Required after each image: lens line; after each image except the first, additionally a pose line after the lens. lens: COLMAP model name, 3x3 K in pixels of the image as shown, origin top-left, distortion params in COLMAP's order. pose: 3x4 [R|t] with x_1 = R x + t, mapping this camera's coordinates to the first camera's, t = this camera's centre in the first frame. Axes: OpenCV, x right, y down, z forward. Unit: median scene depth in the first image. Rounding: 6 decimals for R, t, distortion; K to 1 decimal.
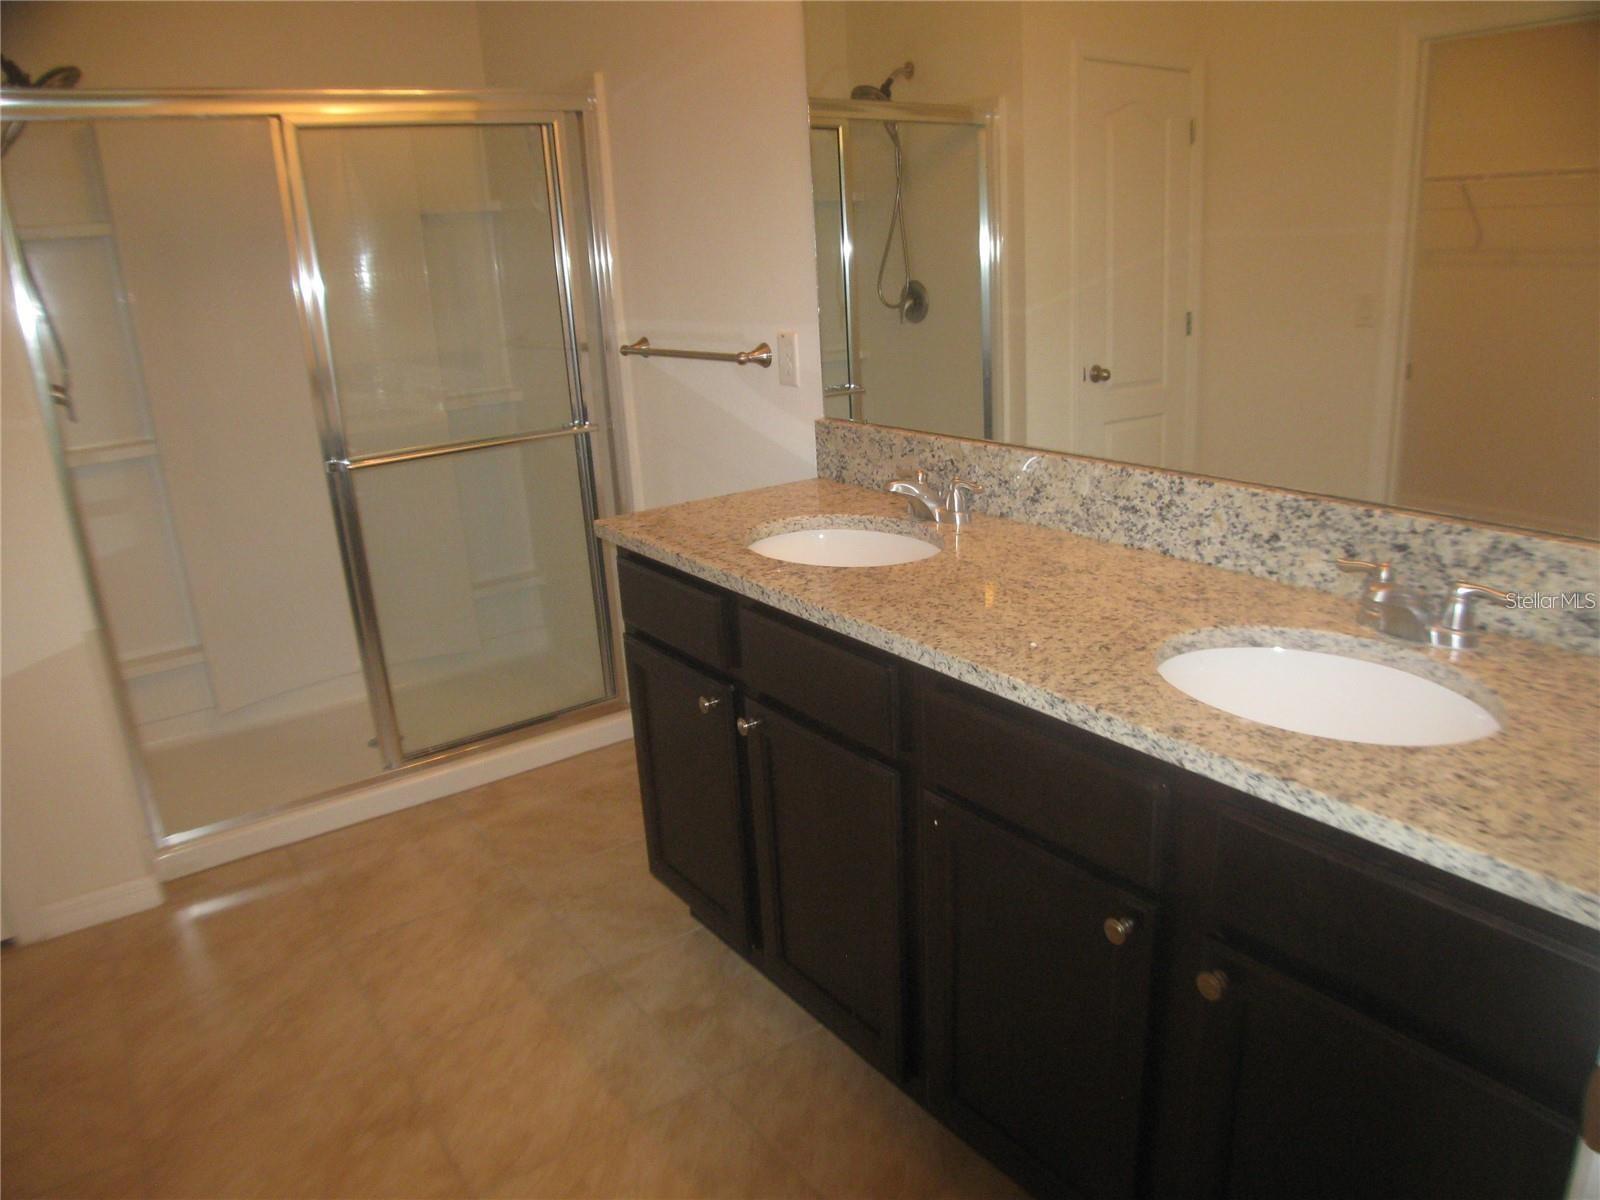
lens RADIAL K [[1140.1, 0, 827.7], [0, 1140.1, 611.1], [0, 0, 1]] dist [-0.146687, 0.058652]
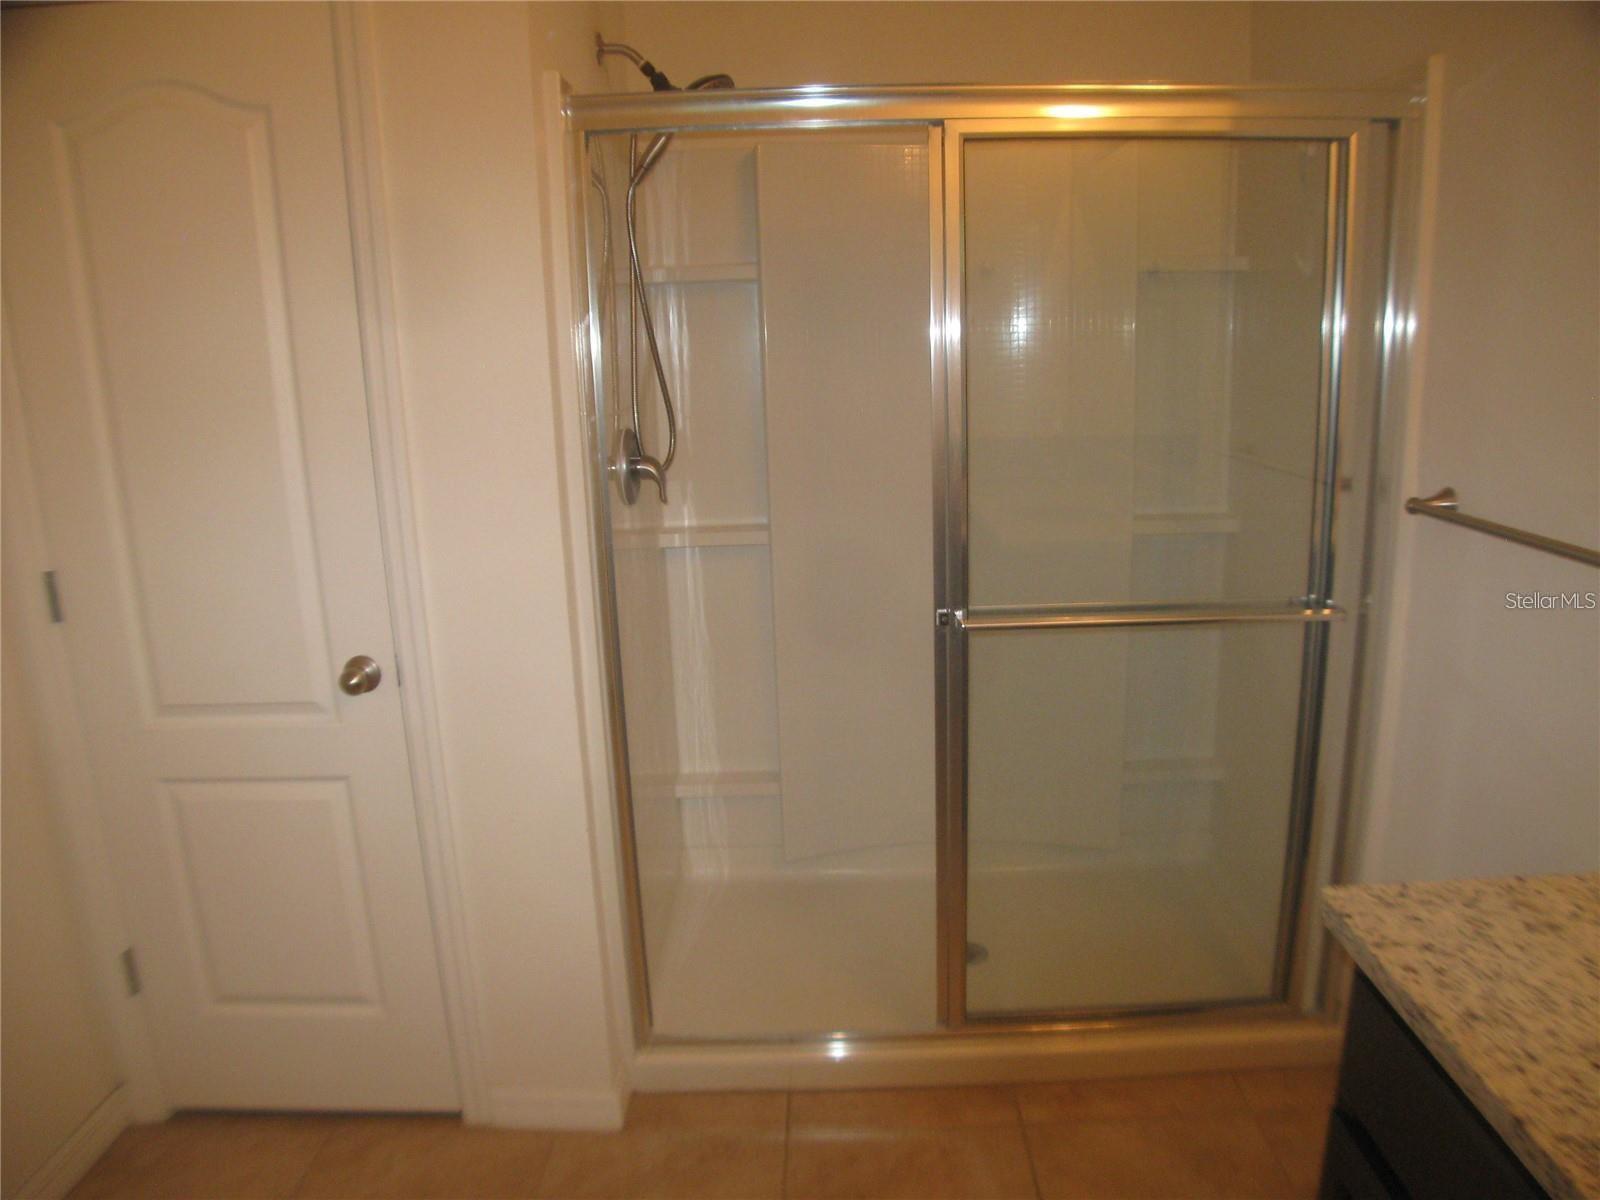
lens RADIAL K [[1140.1, 0, 827.7], [0, 1140.1, 611.1], [0, 0, 1]] dist [-0.146687, 0.058652]
pose [[0.798558, 0.187628, -0.571928, -0.081103], [-0.190515, 0.980112, 0.055529, -0.147141], [0.570973, 0.064618, 0.818422, 0.325954]]
